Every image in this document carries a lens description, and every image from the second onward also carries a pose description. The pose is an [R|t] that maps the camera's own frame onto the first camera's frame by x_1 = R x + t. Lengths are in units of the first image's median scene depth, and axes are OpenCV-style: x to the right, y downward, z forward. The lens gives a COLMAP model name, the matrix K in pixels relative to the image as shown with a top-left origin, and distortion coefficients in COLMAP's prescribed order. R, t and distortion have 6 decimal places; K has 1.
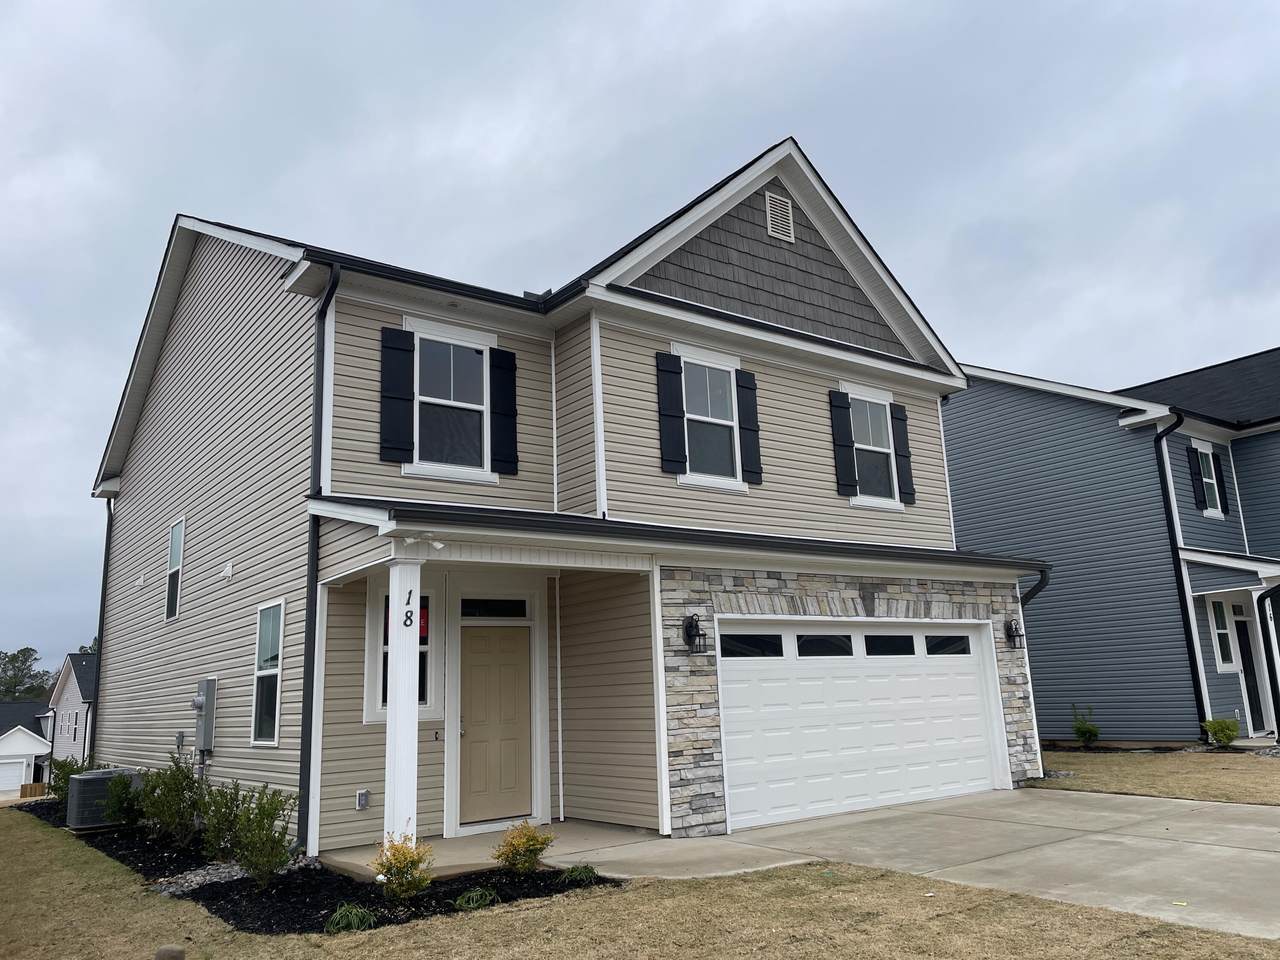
lens RADIAL K [[960.9, 0, 640.0], [0, 960.9, 480.0], [0, 0, 1]] dist [0.078523, -0.182374]
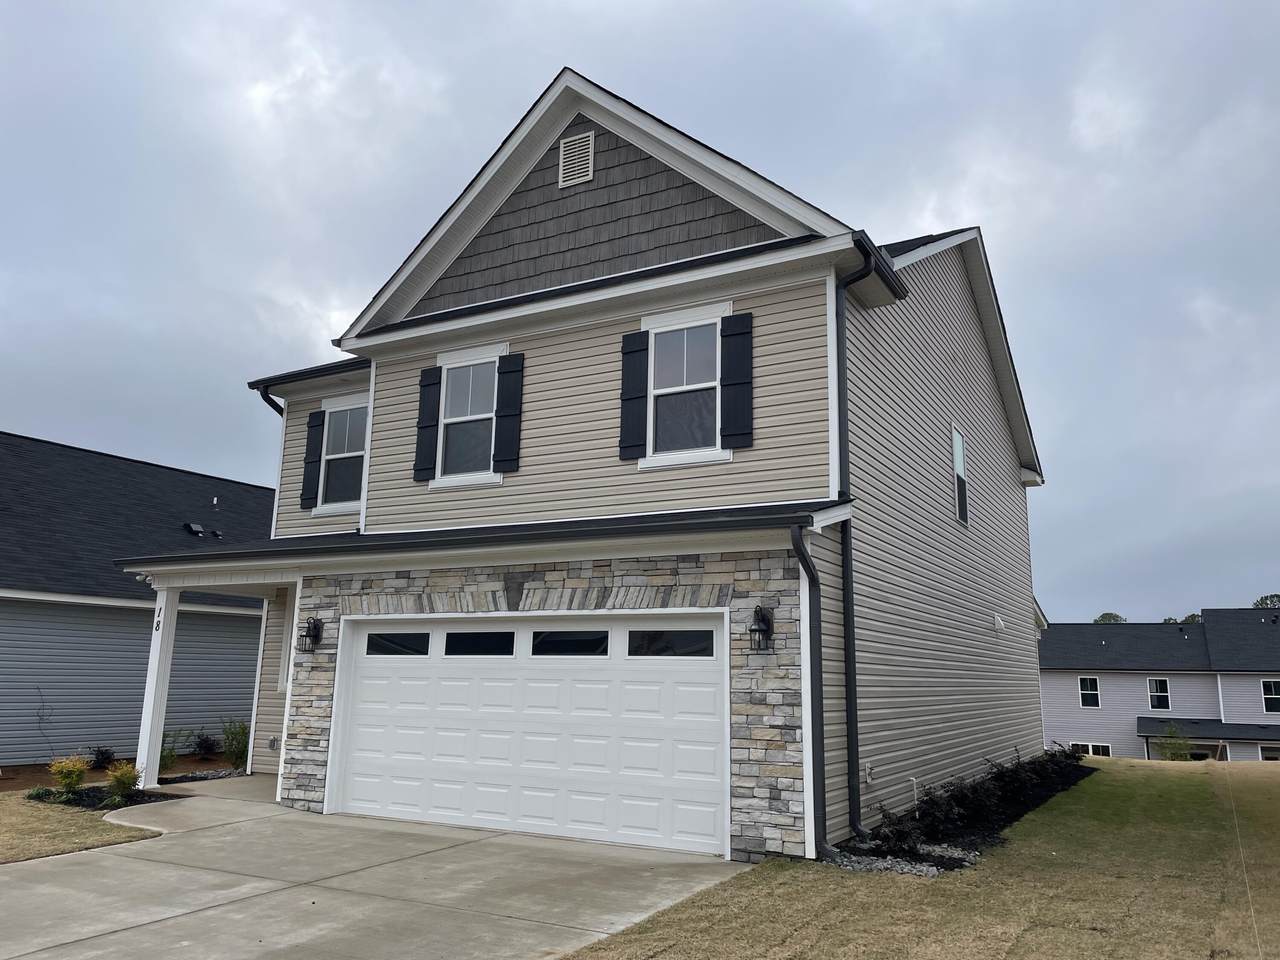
lens RADIAL K [[960.9, 0, 640.0], [0, 960.9, 480.0], [0, 0, 1]] dist [0.078523, -0.182374]
pose [[0.414429, -0.136703, -0.899756, 1.058367], [0.160654, 0.984117, -0.075523, 0.107129], [0.895789, -0.113250, 0.429809, 0.728290]]
